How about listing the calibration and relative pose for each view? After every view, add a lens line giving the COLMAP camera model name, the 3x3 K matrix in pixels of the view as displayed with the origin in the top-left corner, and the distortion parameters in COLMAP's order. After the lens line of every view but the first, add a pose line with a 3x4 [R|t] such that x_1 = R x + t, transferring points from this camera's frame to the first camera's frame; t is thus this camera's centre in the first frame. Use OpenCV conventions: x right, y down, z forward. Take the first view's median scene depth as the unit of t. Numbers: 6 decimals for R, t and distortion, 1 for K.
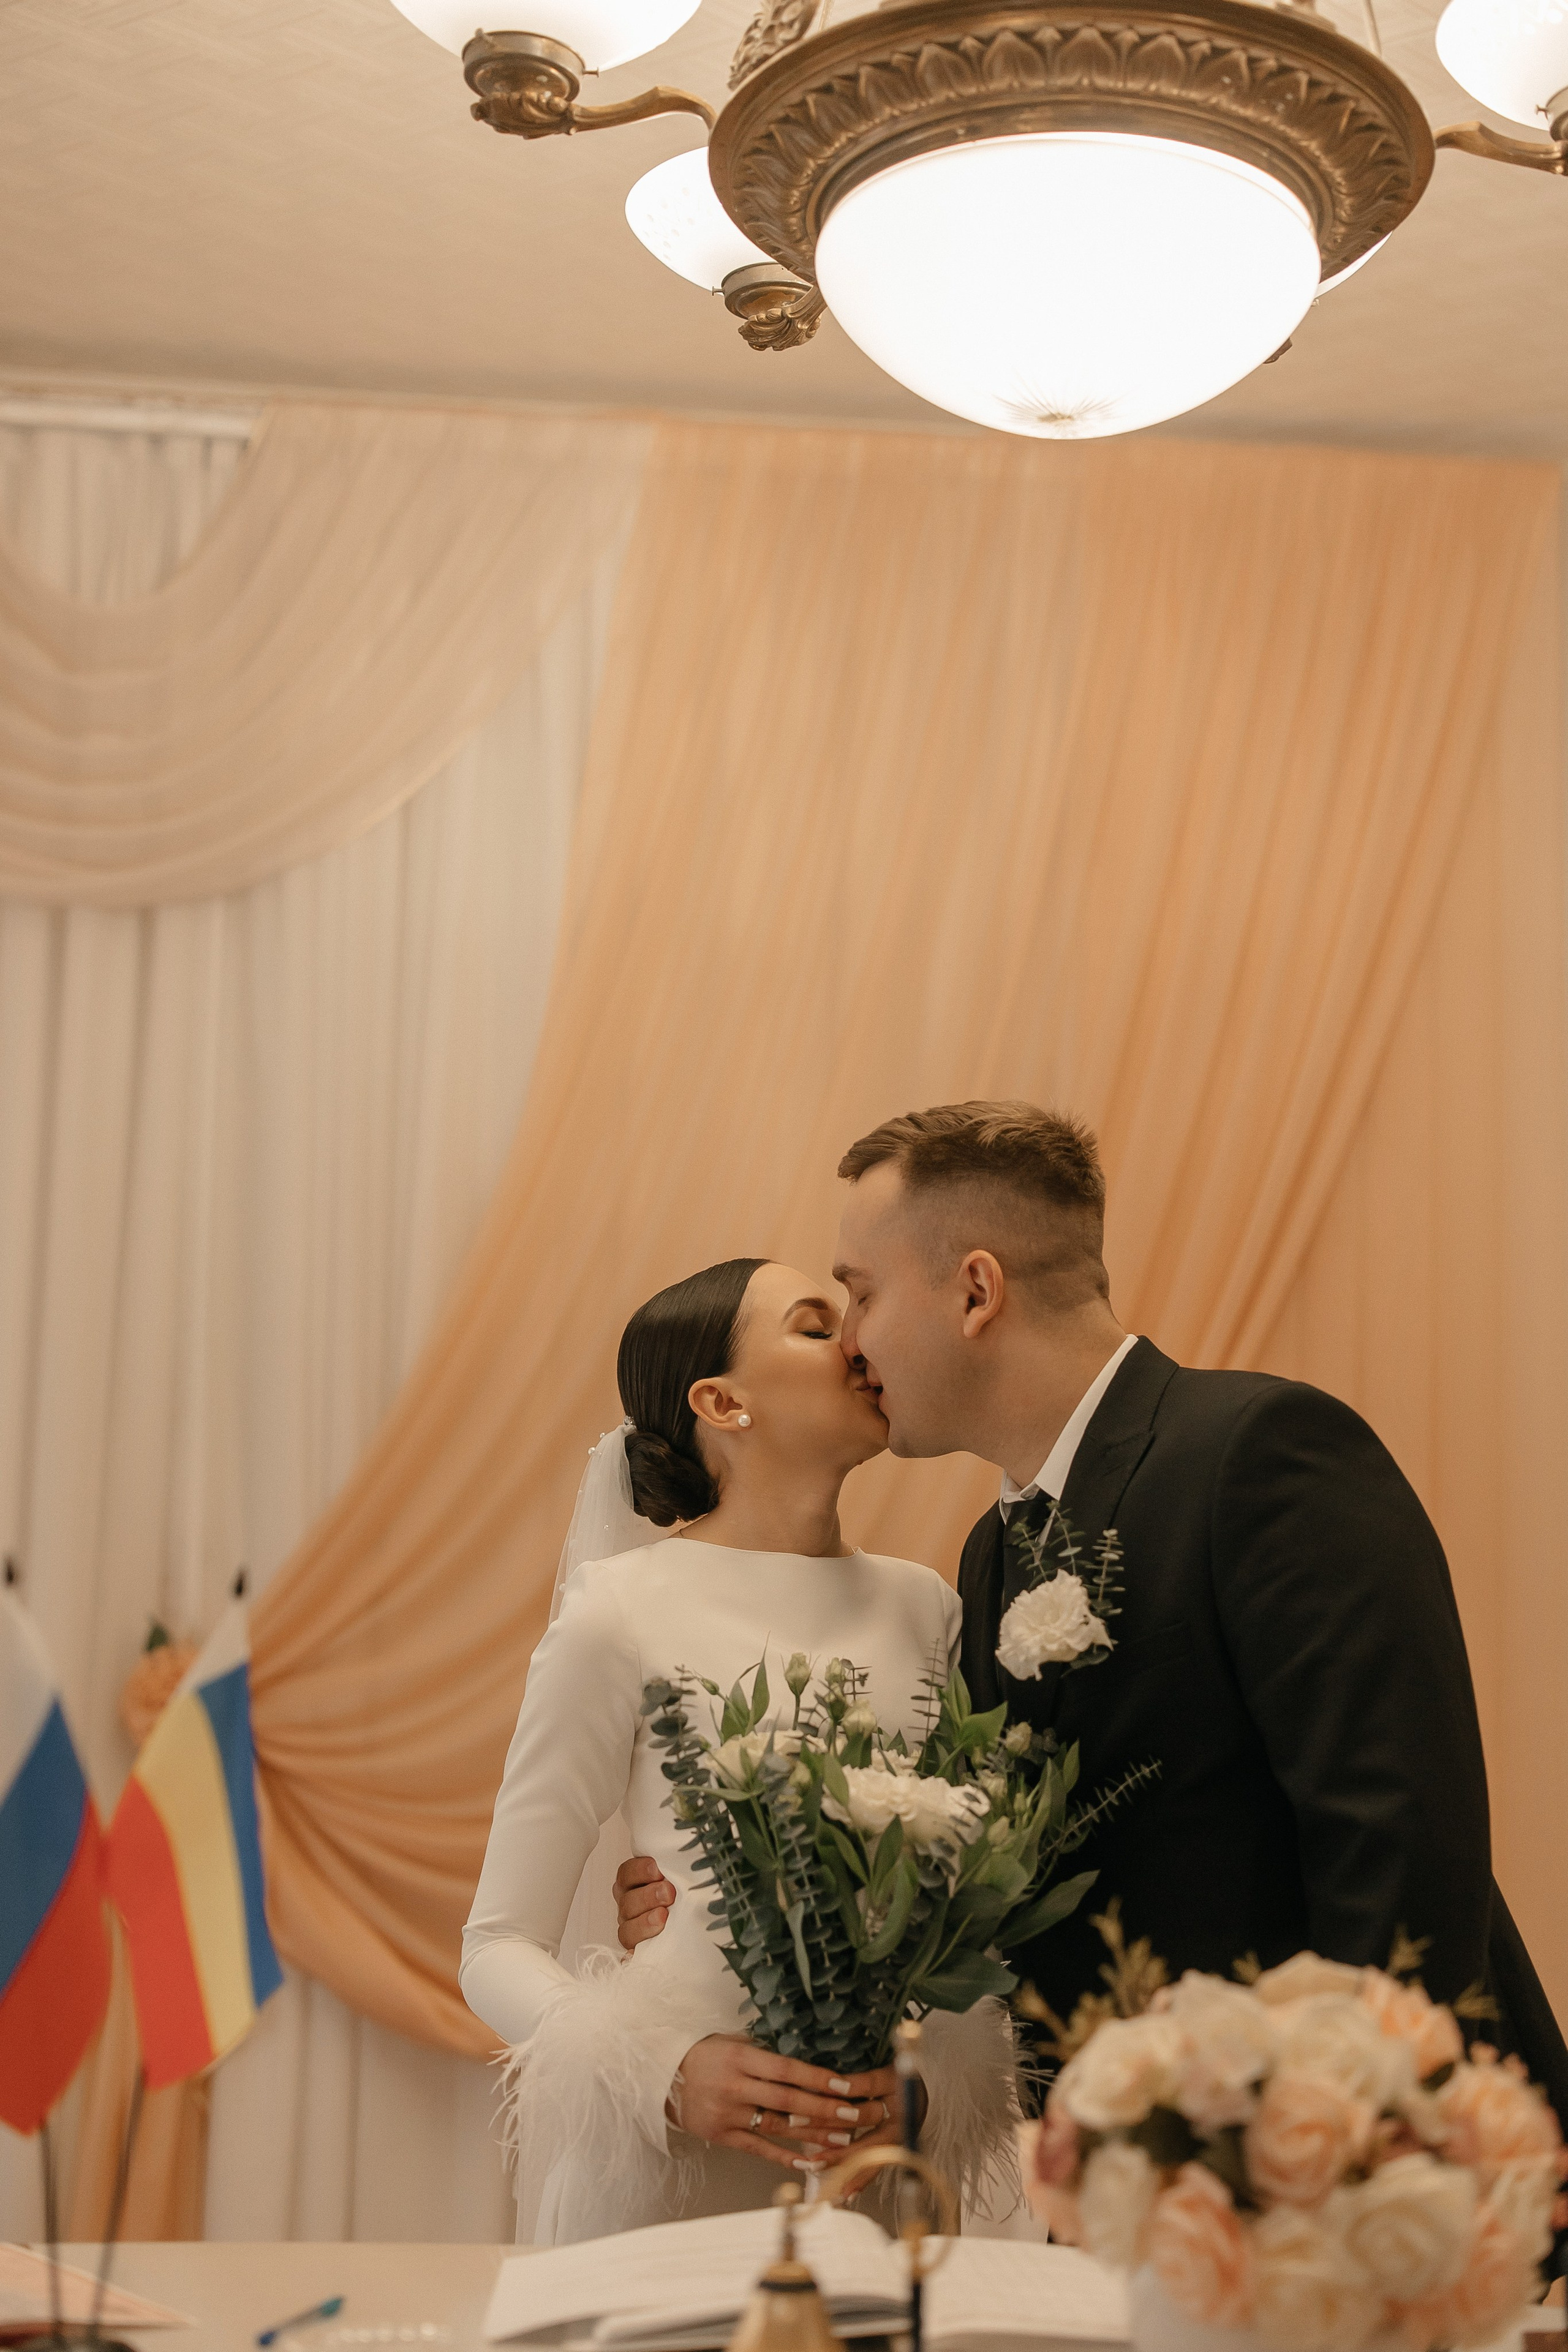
lens RADIAL K [[3184.6, 0, 792.0], [0, 3184.6, 1251.4], [0, 0, 1]] dist [0.006860, 0.011486]
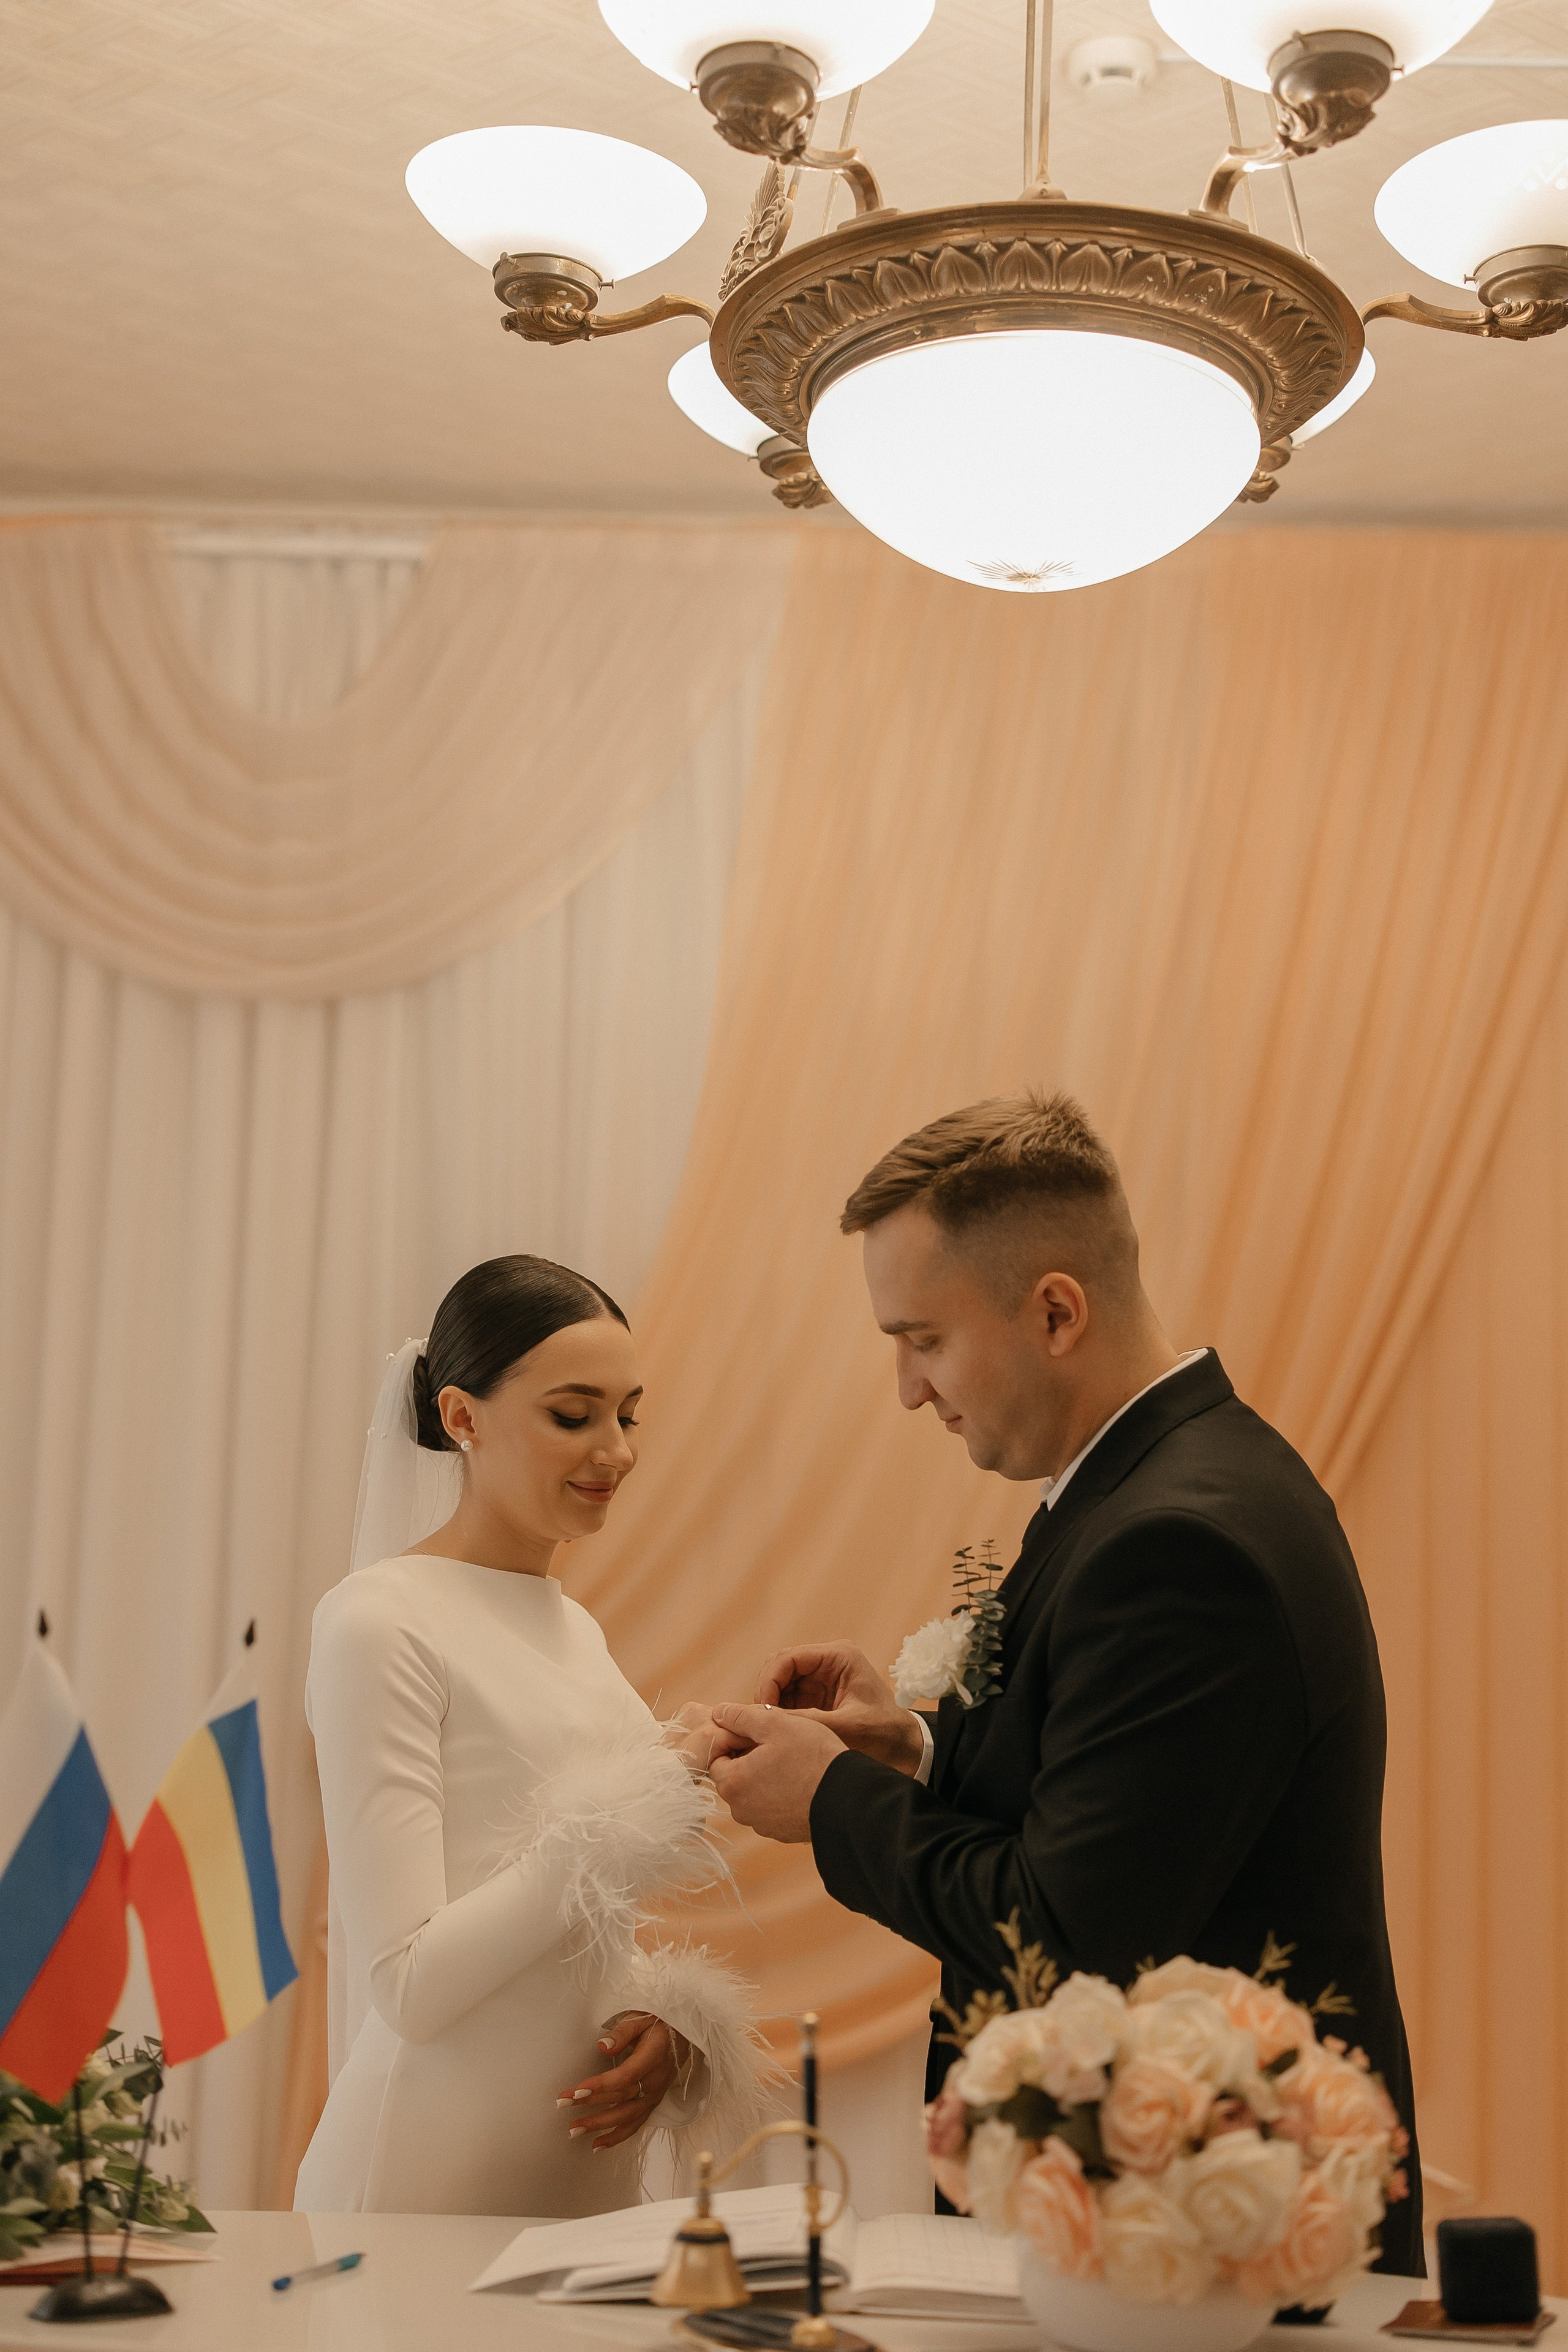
lens RADIAL K [[3184.6, 0, 792.0], [0, 3184.6, 1251.4], [0, 0, 1]] dist [0.006860, 0.011486]
pose [[0.995596, -0.015370, -0.092481, 0.107198], [0.014208, 0.999812, -0.013207, -0.013863], [0.092667, 0.011835, 0.995627, -0.115837]]
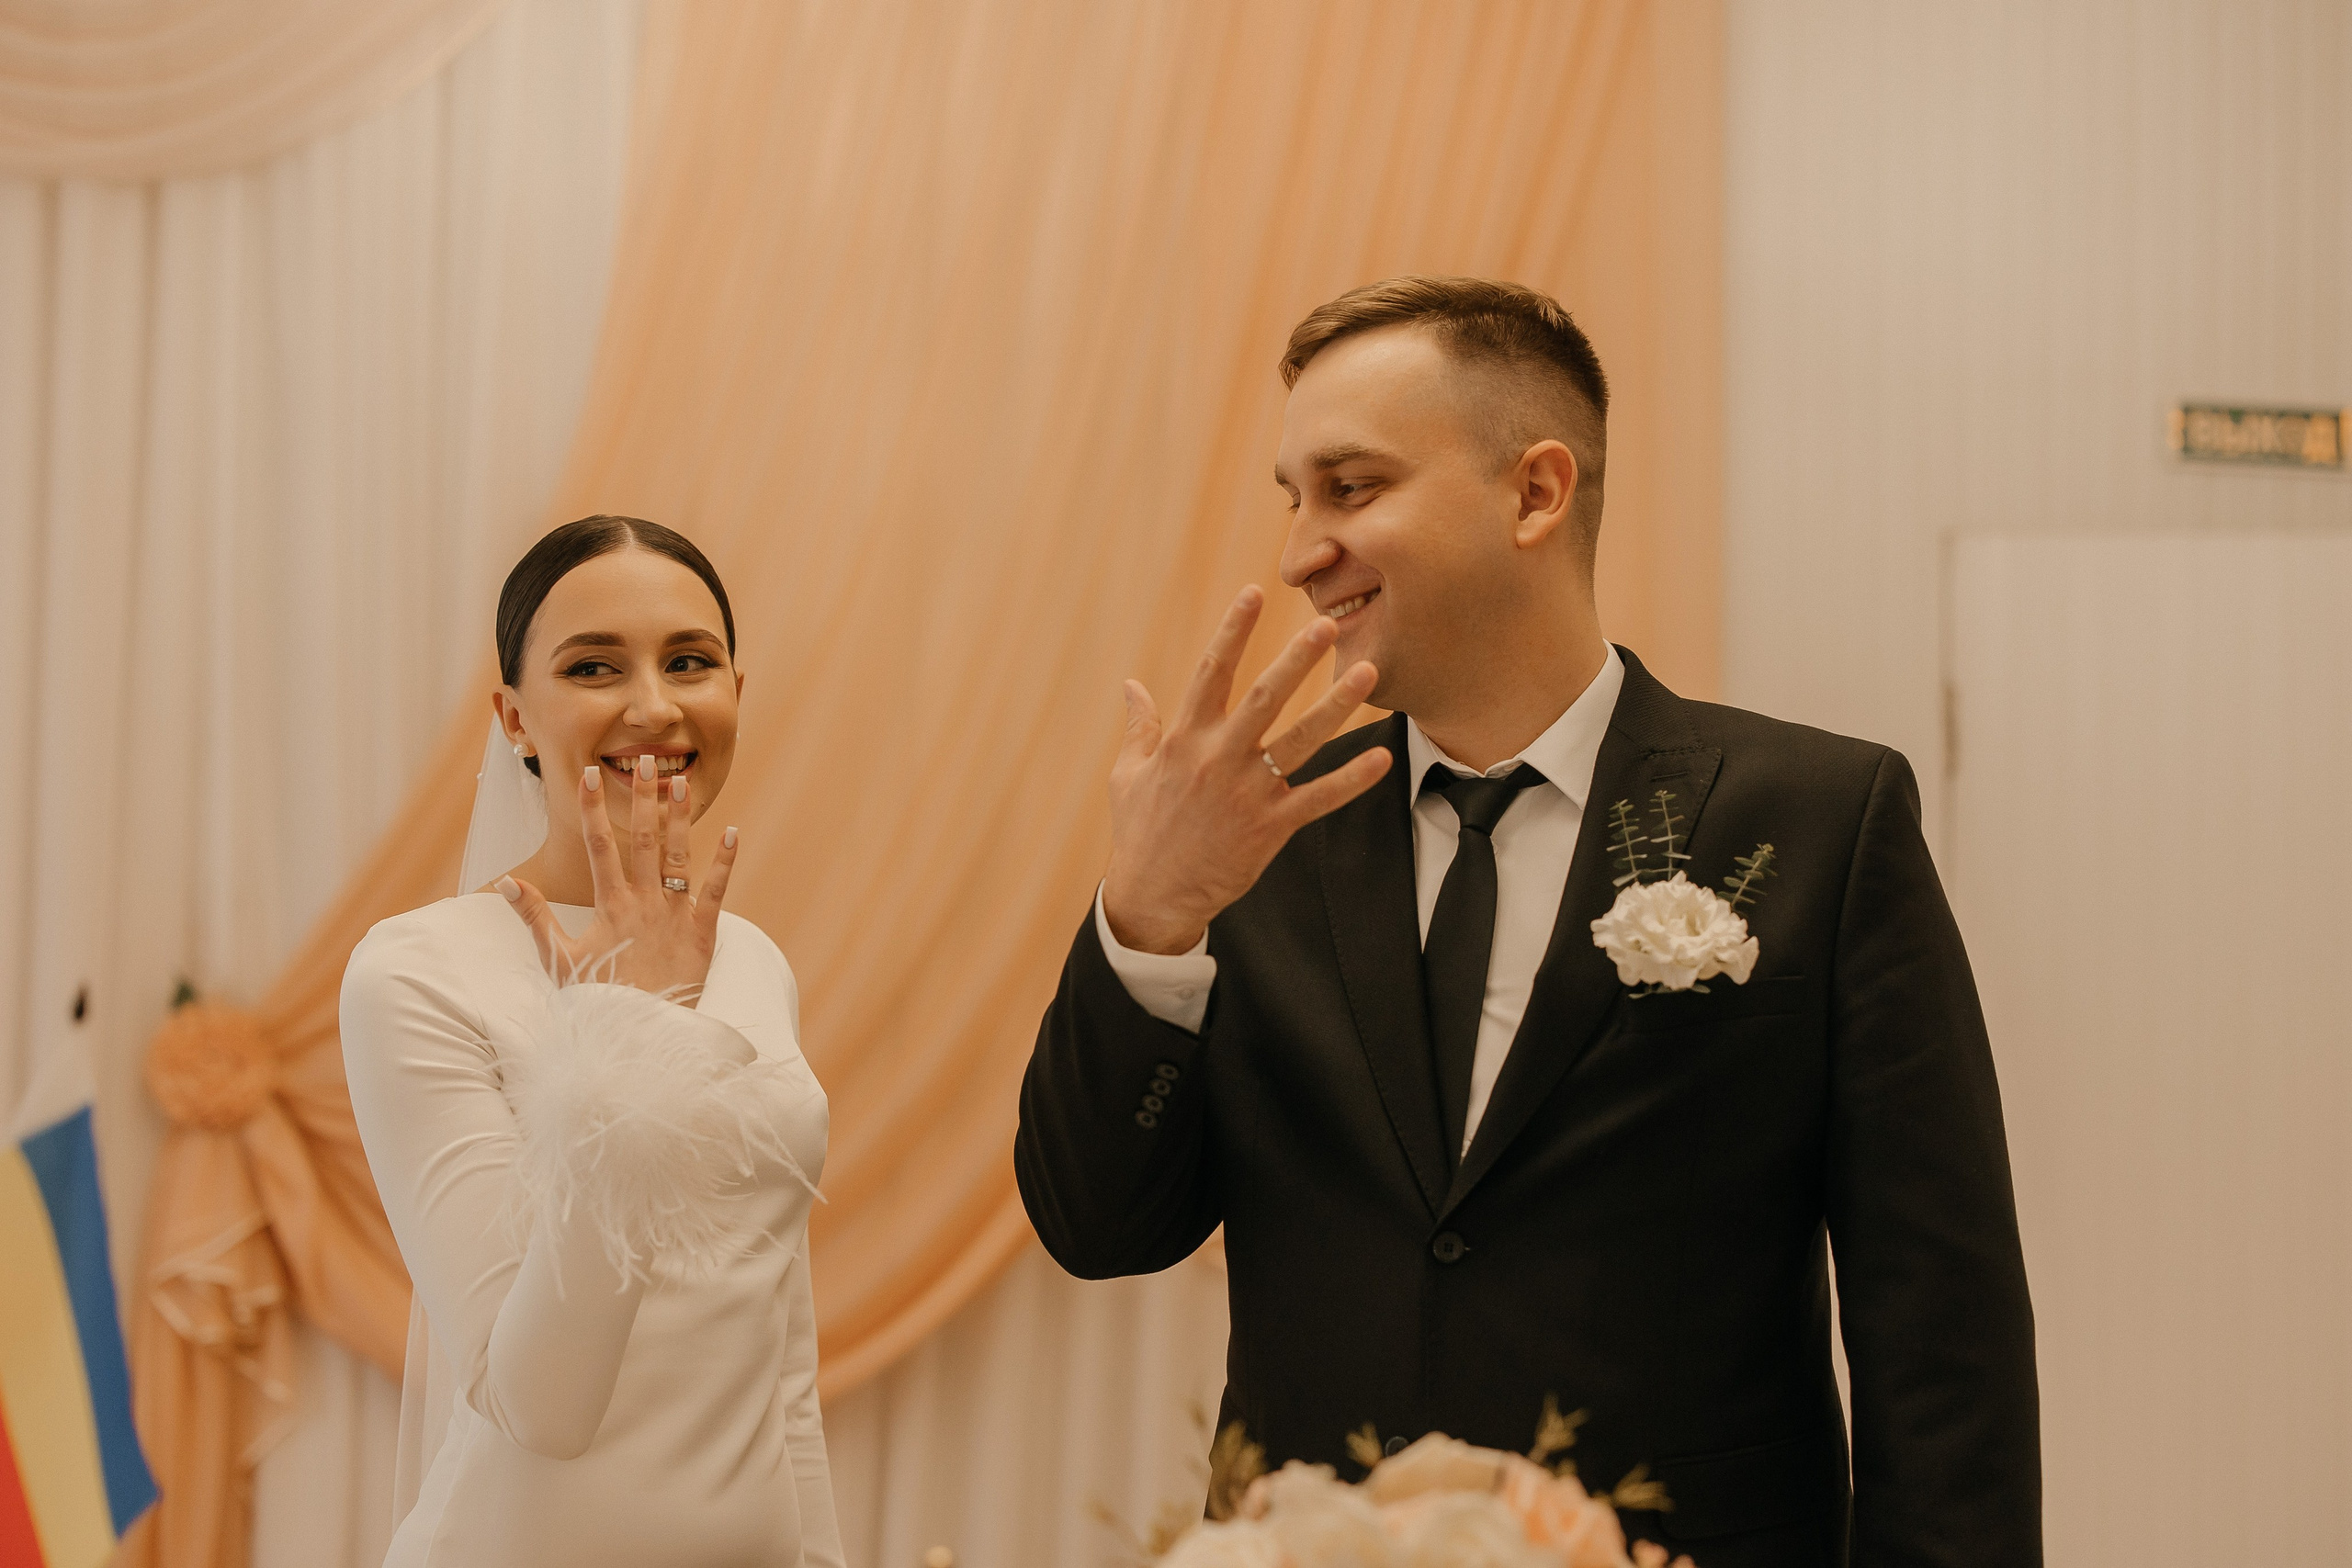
lens RADIAL K [[3209.1, 0, 1176.0], [0, 3209.1, 784.0], [0, 0, 1]] dist [-0.027280, -0.046523]
pose [[0.996991, -0.006907, 0.077213, 0.027145], [0.001587, 0.997632, 0.068753, -0.001400], [-0.077506, -0.068424, 0.994641, 0.164999]]
